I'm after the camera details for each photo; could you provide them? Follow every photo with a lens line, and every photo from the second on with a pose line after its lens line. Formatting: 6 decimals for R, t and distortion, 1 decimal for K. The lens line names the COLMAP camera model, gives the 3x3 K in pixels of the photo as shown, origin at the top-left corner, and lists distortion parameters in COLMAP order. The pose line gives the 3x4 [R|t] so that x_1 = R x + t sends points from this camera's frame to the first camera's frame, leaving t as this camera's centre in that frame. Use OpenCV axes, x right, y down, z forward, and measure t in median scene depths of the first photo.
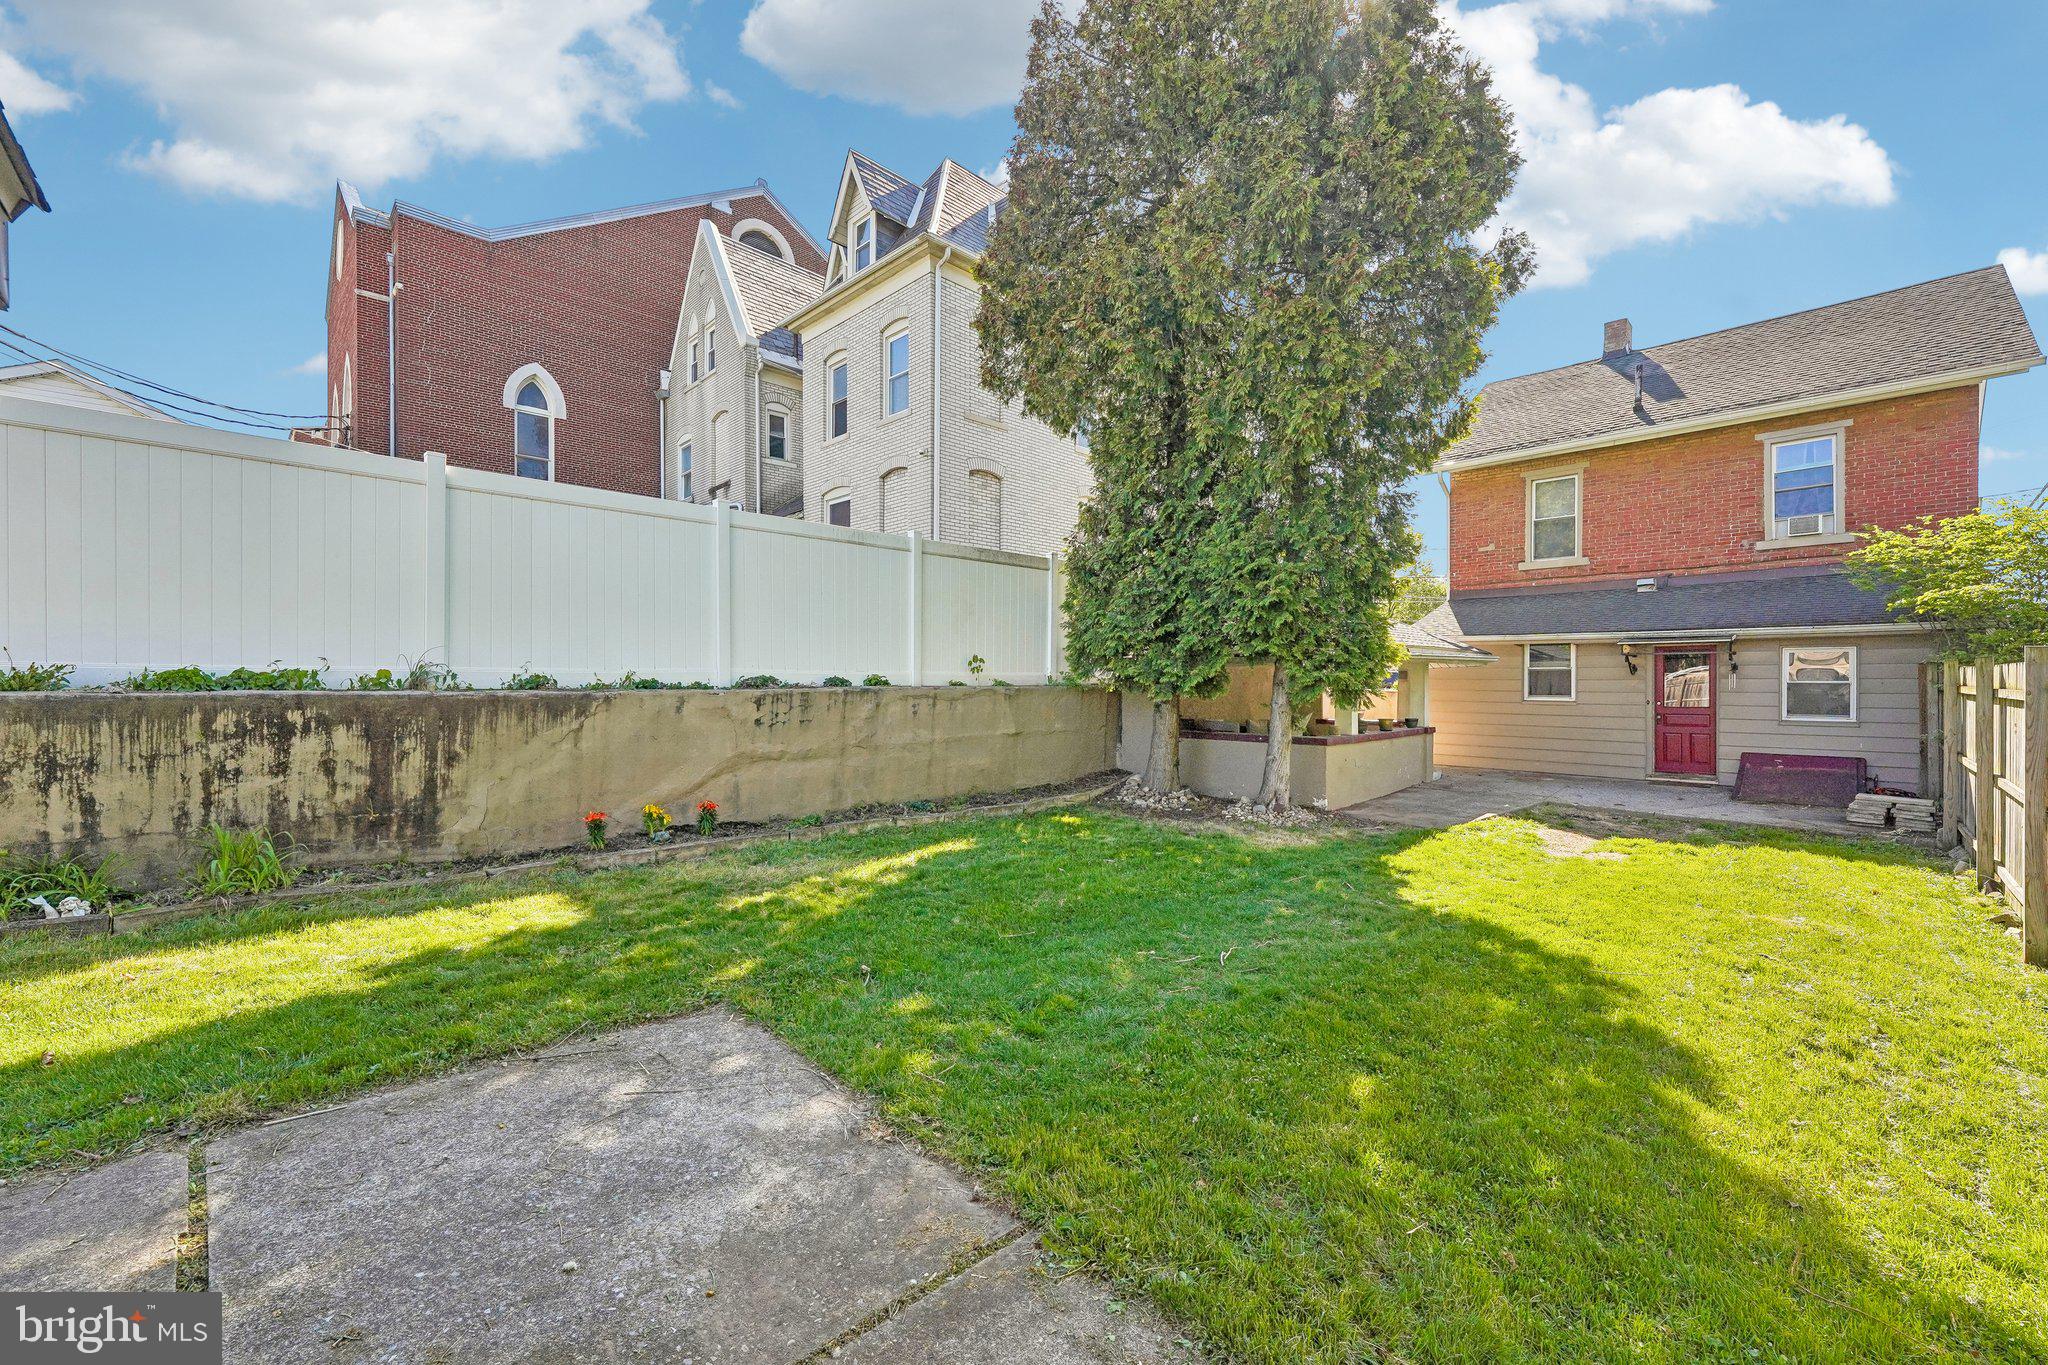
lens RADIAL K [[830.1, 0, 1016.8], [0, 830.1, 685.0], [0, 0, 1]] dist [0.001213, 0.000579]
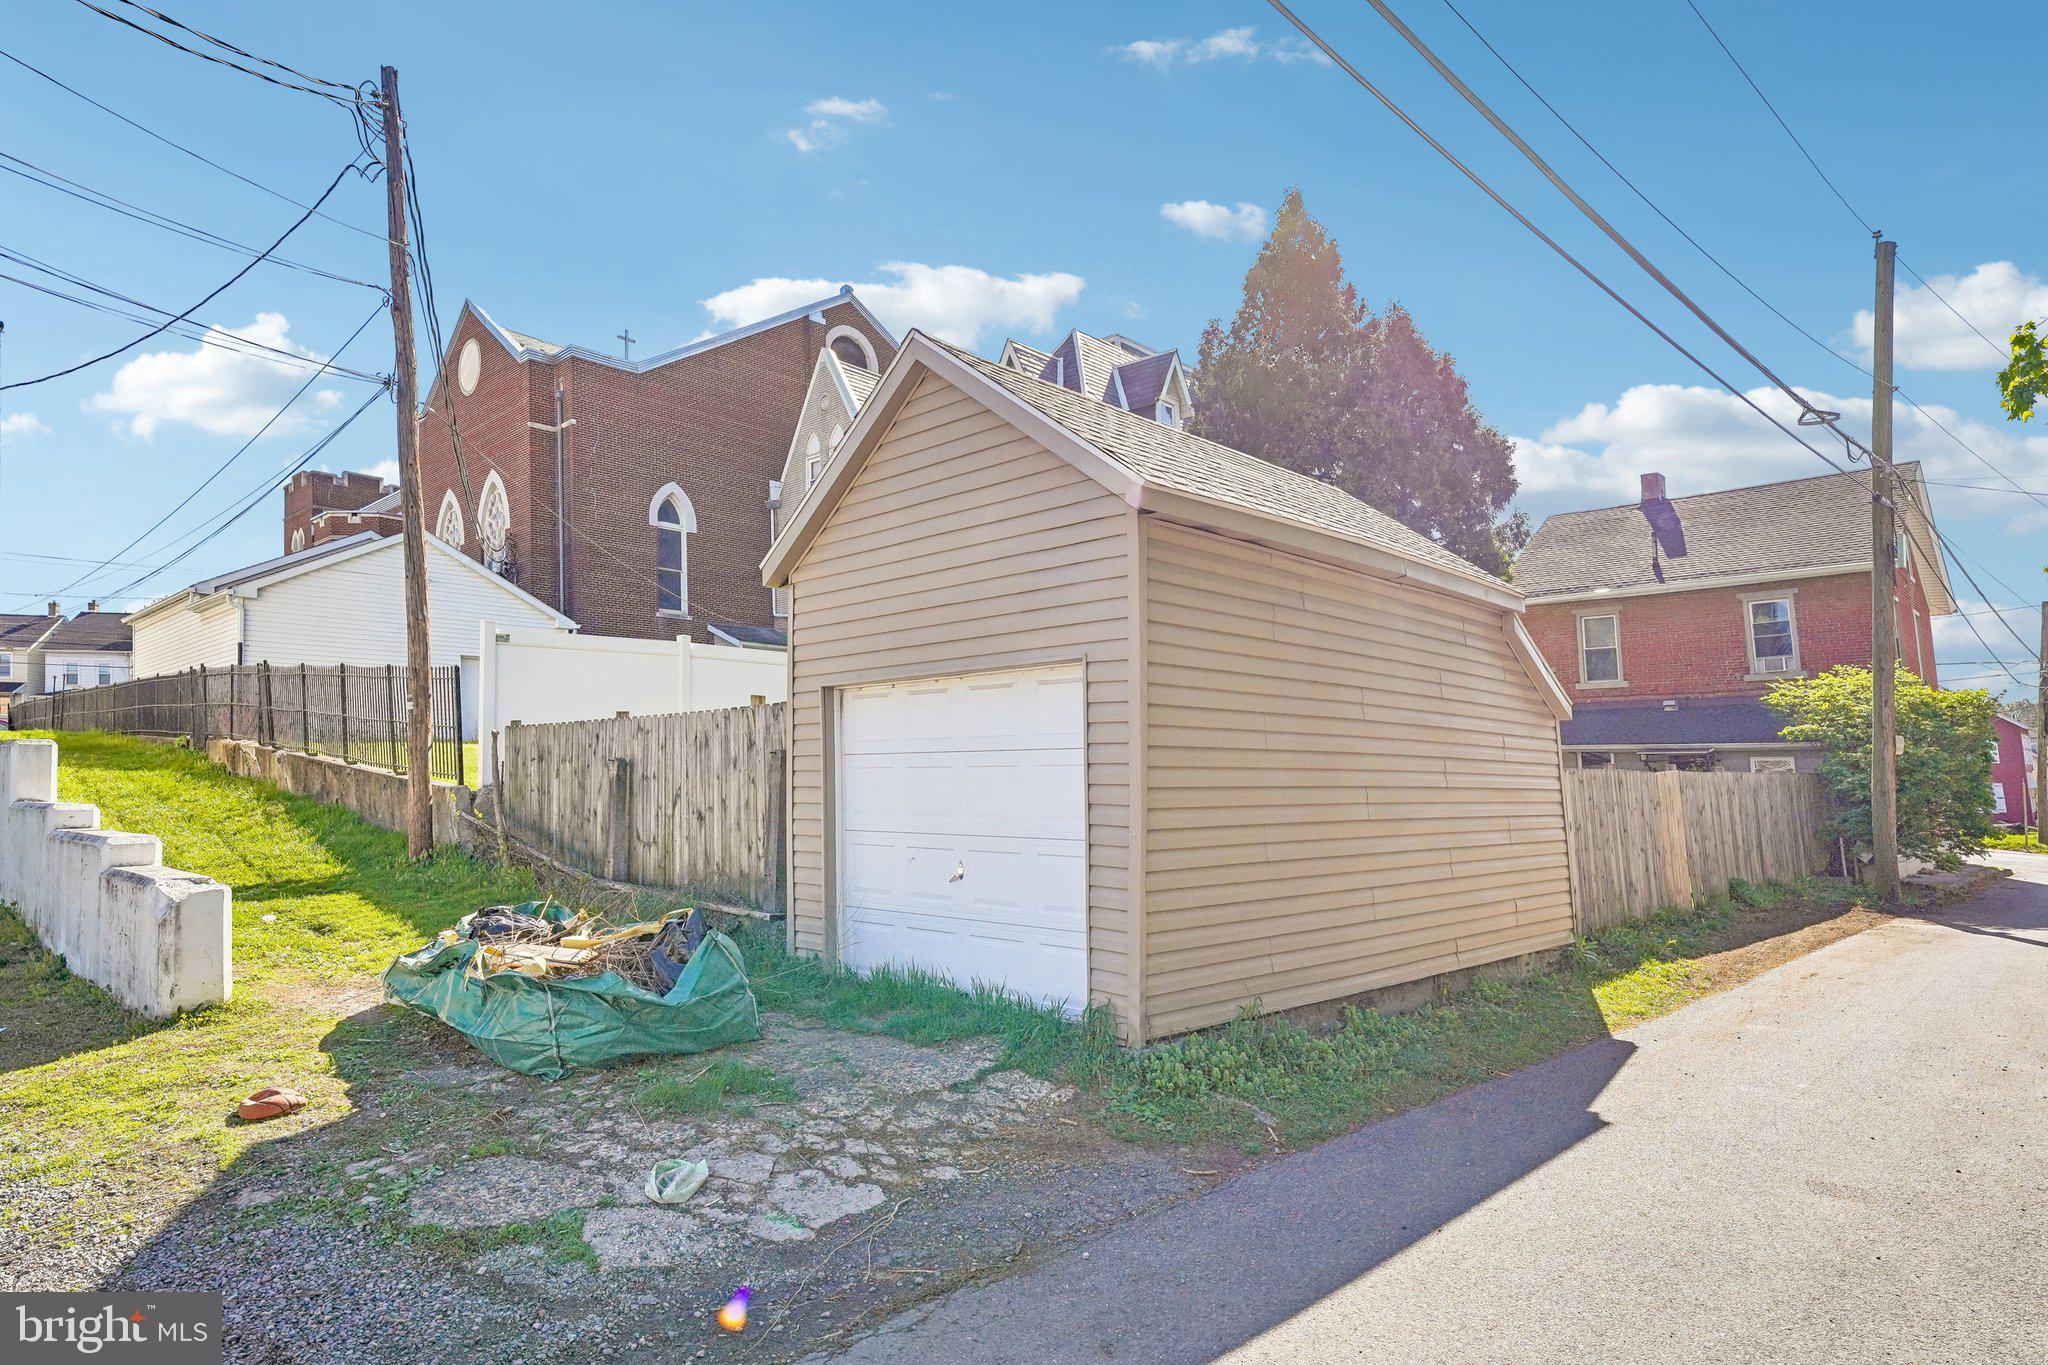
lens RADIAL K [[1239.7, 0, 1014.8], [0, 1239.7, 613.7], [0, 0, 1]] dist [0.046252, -0.000184]
pose [[0.998845, 0.003623, 0.047902, -0.371497], [0.003303, 0.989613, -0.143721, 0.013841], [-0.047925, 0.143713, 0.988458, -0.967756]]
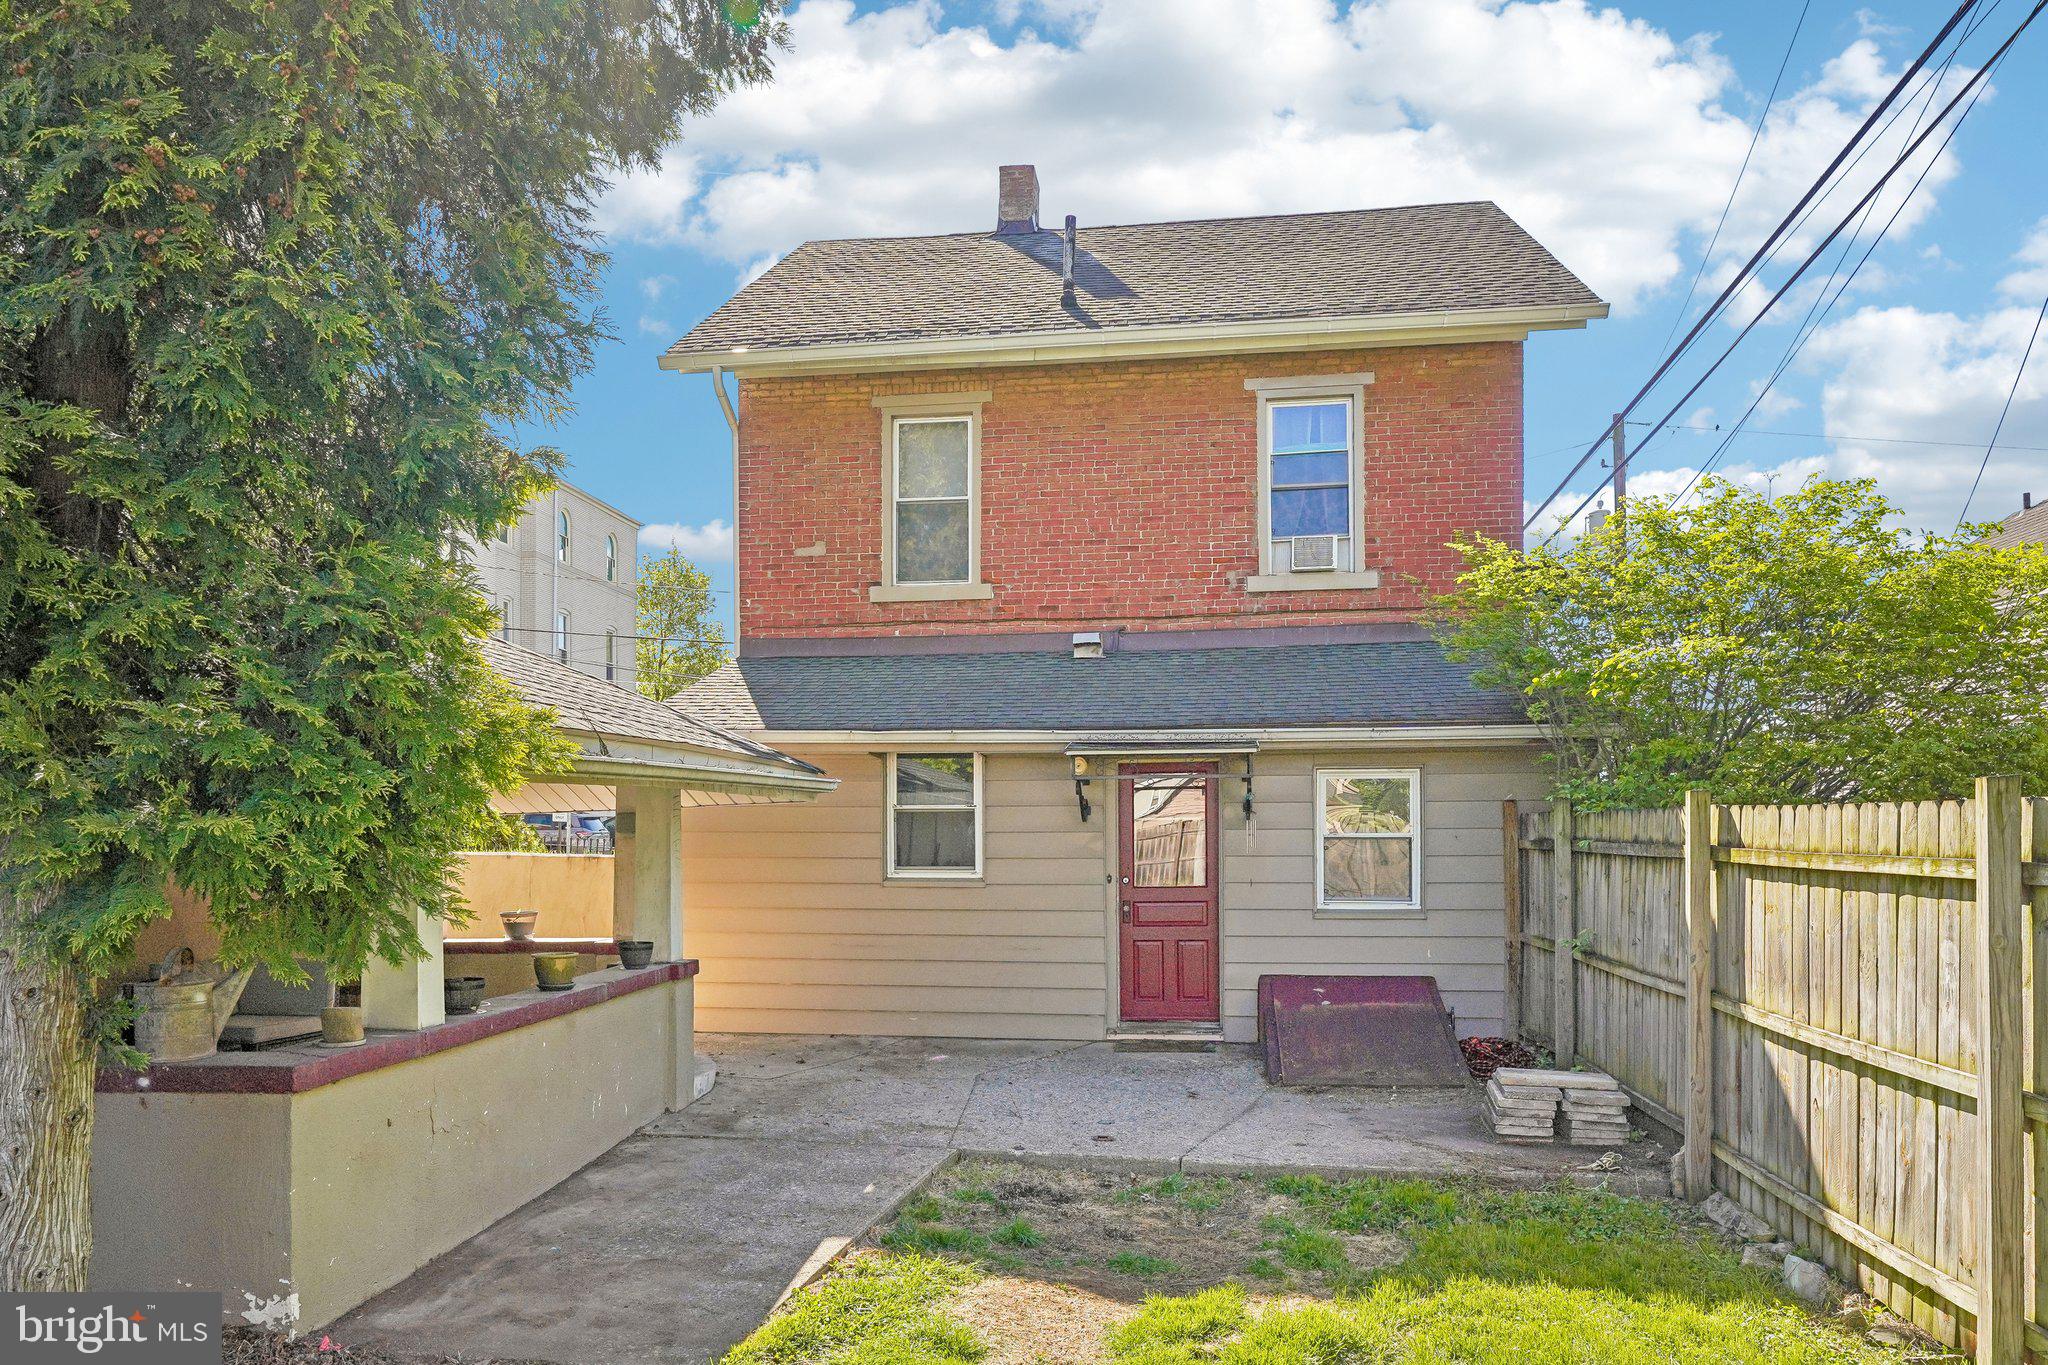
lens RADIAL K [[1417.7, 0, 1030.2], [0, 1417.7, 837.6], [0, 0, 1]] dist [0.000453, -0.000016]
pose [[0.783633, -0.008121, 0.621170, 0.212985], [0.007715, 0.999965, 0.003340, -0.006172], [-0.621176, 0.002175, 0.783668, 0.383235]]
